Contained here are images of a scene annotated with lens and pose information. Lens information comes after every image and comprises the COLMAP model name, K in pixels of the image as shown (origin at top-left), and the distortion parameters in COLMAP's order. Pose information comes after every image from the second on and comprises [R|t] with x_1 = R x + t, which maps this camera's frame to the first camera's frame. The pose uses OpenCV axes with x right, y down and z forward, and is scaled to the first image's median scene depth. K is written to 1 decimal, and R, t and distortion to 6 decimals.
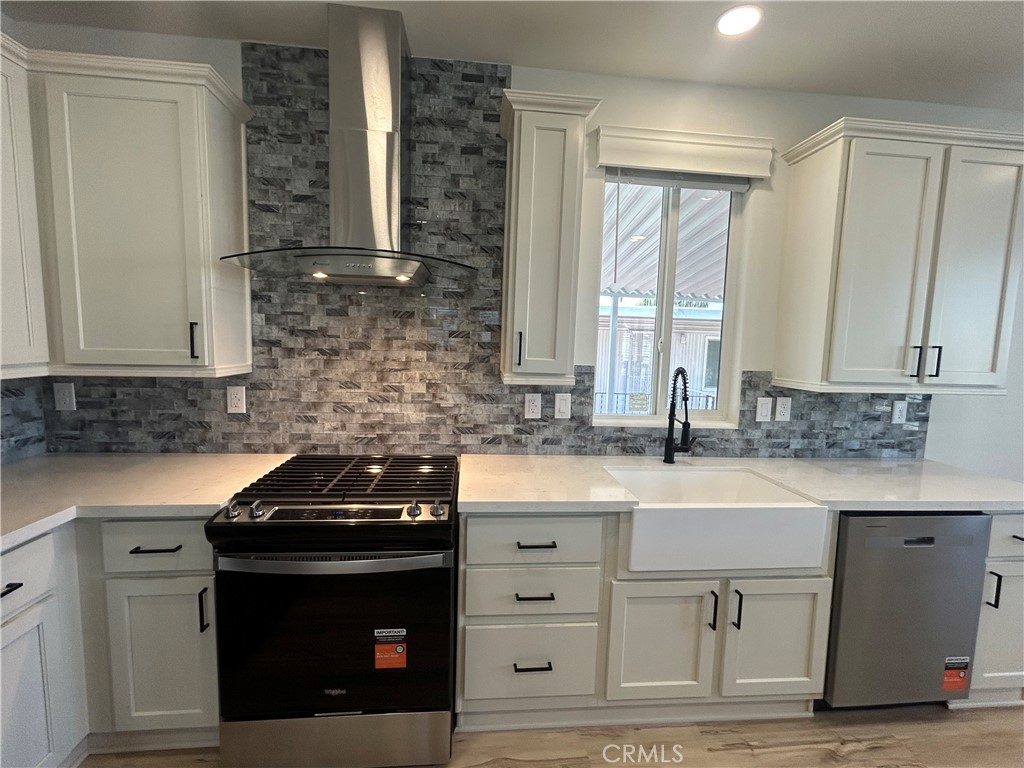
lens RADIAL K [[436.8, 0, 512.0], [0, 436.8, 384.0], [0, 0, 1]] dist [-0.002089, 0.000826]
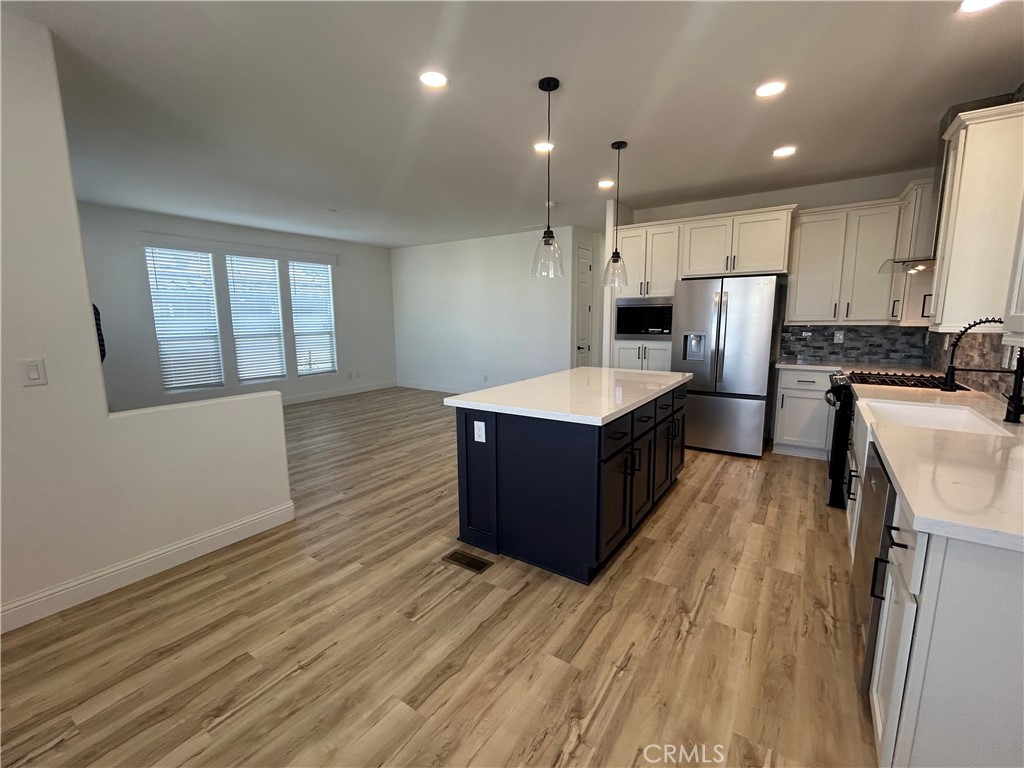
lens RADIAL K [[439.7, 0, 512.0], [0, 439.7, 384.0], [0, 0, 1]] dist [0.002060, -0.000020]
pose [[-0.637689, 0.091912, -0.764791, 1.839728], [-0.082924, 0.978895, 0.186785, 0.014381], [0.765818, 0.182530, -0.616609, 0.786205]]
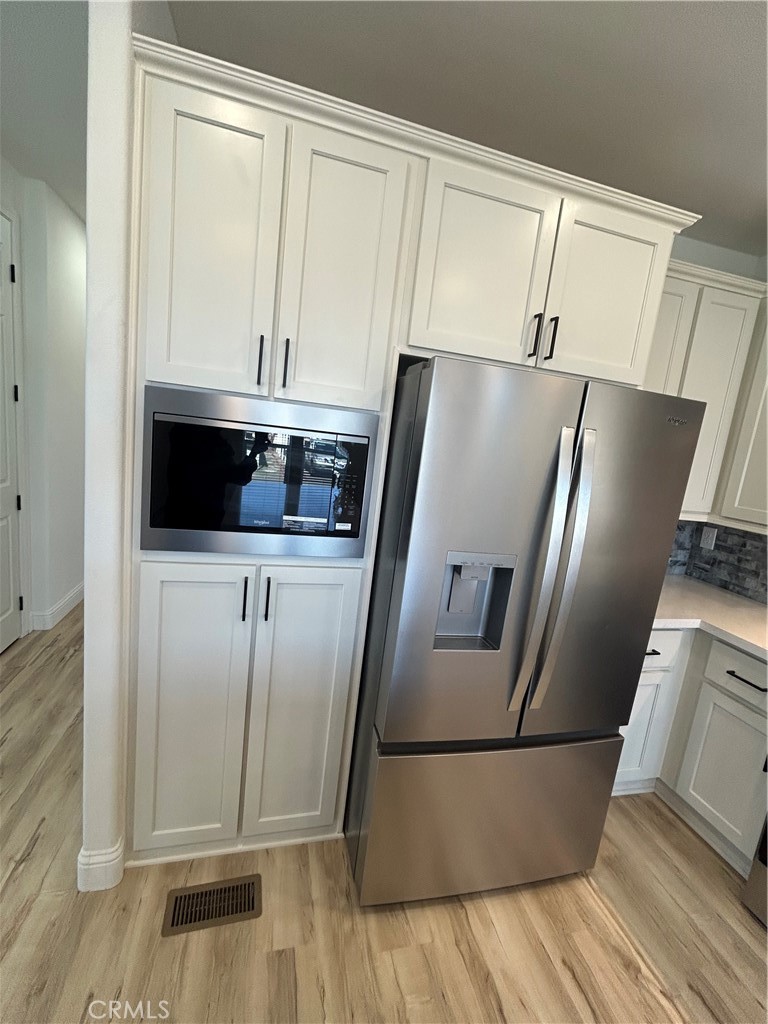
lens RADIAL K [[436.8, 0, 382.8], [0, 436.8, 508.4], [0, 0, 1]] dist [-0.002089, 0.000826]
pose [[0.148396, 0.151280, -0.977289, 0.095704], [-0.203755, 0.971704, 0.119477, -0.014052], [0.967710, 0.181397, 0.175021, -0.186340]]
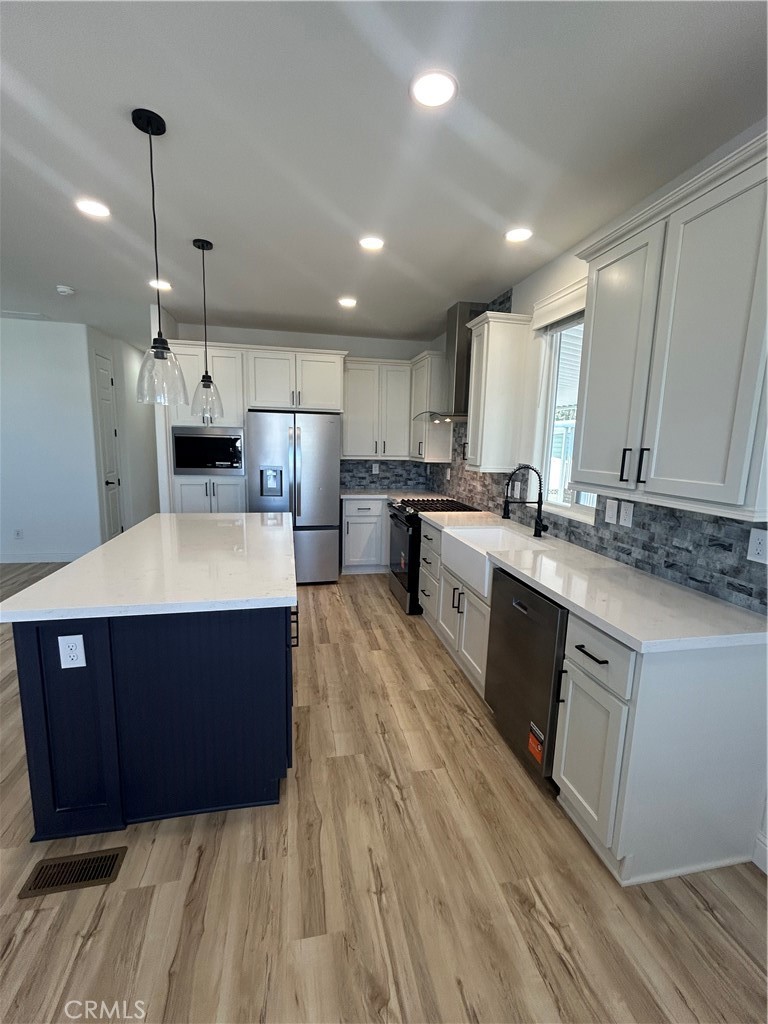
lens RADIAL K [[439.7, 0, 384.0], [0, 439.7, 512.0], [0, 0, 1]] dist [0.002060, -0.000020]
pose [[0.114476, 0.131342, -0.984705, 1.727707], [-0.114852, 0.986325, 0.118206, -0.002708], [0.986764, 0.099564, 0.127996, 0.363372]]
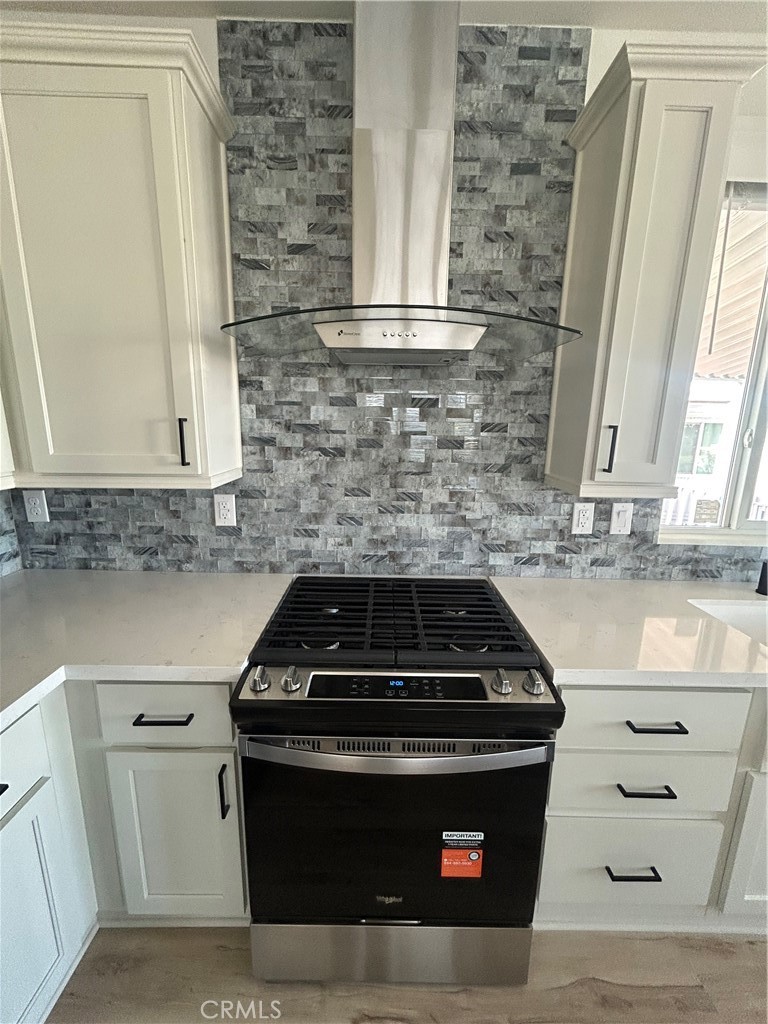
lens RADIAL K [[410.7, 0, 387.5], [0, 410.7, 509.3], [0, 0, 1]] dist [-0.000687, 0.000410]
pose [[0.996008, 0.008173, -0.088891, -0.252964], [0.001309, 0.994355, 0.106095, -0.048481], [0.089256, -0.105788, 0.990375, 0.250303]]
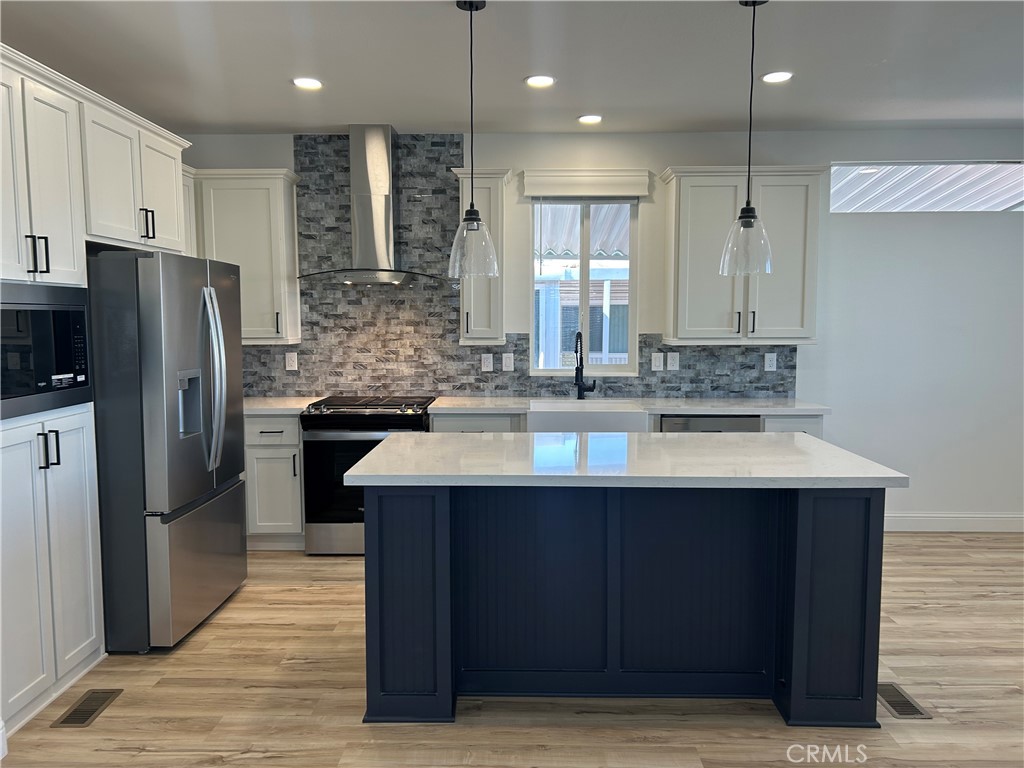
lens RADIAL K [[763.4, 0, 511.1], [0, 763.4, 388.5], [0, 0, 1]] dist [0.105247, -0.113416]
pose [[0.992714, -0.020789, -0.118687, 0.450651], [0.020428, 0.999782, -0.004259, 0.158523], [0.118750, 0.001803, 0.992923, -1.586459]]
